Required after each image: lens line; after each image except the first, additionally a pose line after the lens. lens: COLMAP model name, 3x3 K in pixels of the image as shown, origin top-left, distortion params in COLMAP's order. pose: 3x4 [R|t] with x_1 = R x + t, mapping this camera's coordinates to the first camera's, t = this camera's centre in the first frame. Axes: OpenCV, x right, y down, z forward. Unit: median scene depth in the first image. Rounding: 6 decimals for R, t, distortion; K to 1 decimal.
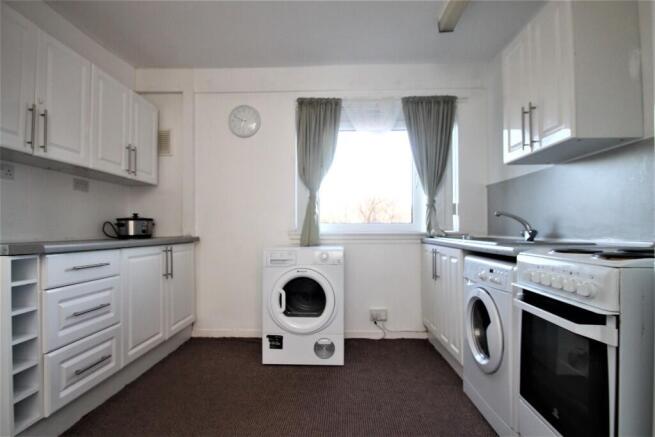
lens RADIAL K [[316.3, 0, 327.5], [0, 316.3, 218.5], [0, 0, 1]] dist [0.000601, 0.000306]
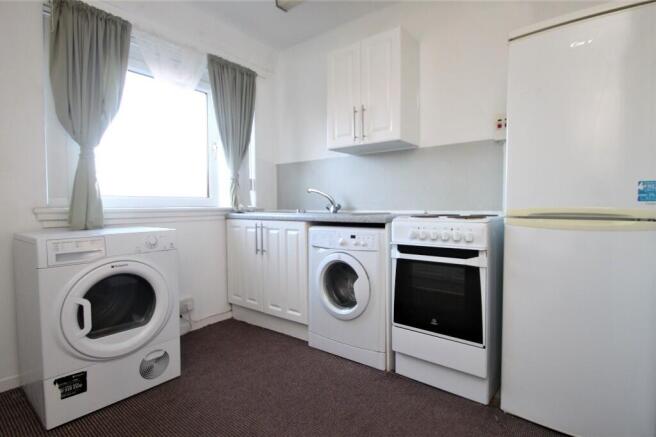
lens RADIAL K [[320.7, 0, 341.7], [0, 320.7, 211.2], [0, 0, 1]] dist [-0.000446, -0.000276]
pose [[0.582919, -0.016911, 0.812354, -0.347600], [-0.021959, 0.999090, 0.036555, 0.014933], [-0.812233, -0.039147, 0.582017, 0.211090]]
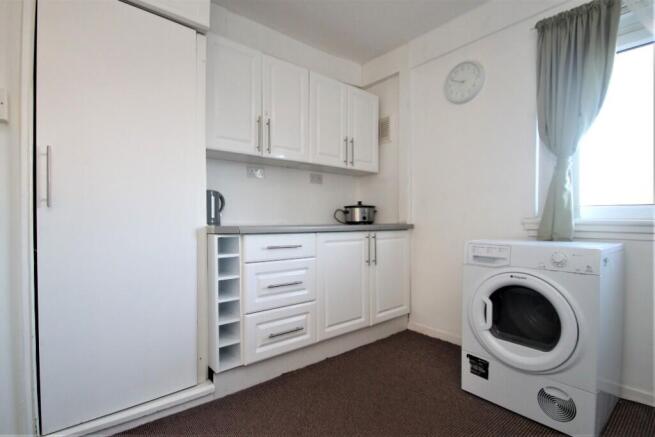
lens RADIAL K [[316.3, 0, 327.5], [0, 316.3, 218.5], [0, 0, 1]] dist [0.000601, 0.000306]
pose [[0.670227, 0.004204, -0.742144, 0.141721], [0.022212, 0.999422, 0.025721, 0.015319], [0.741824, -0.033723, 0.669747, 0.242289]]
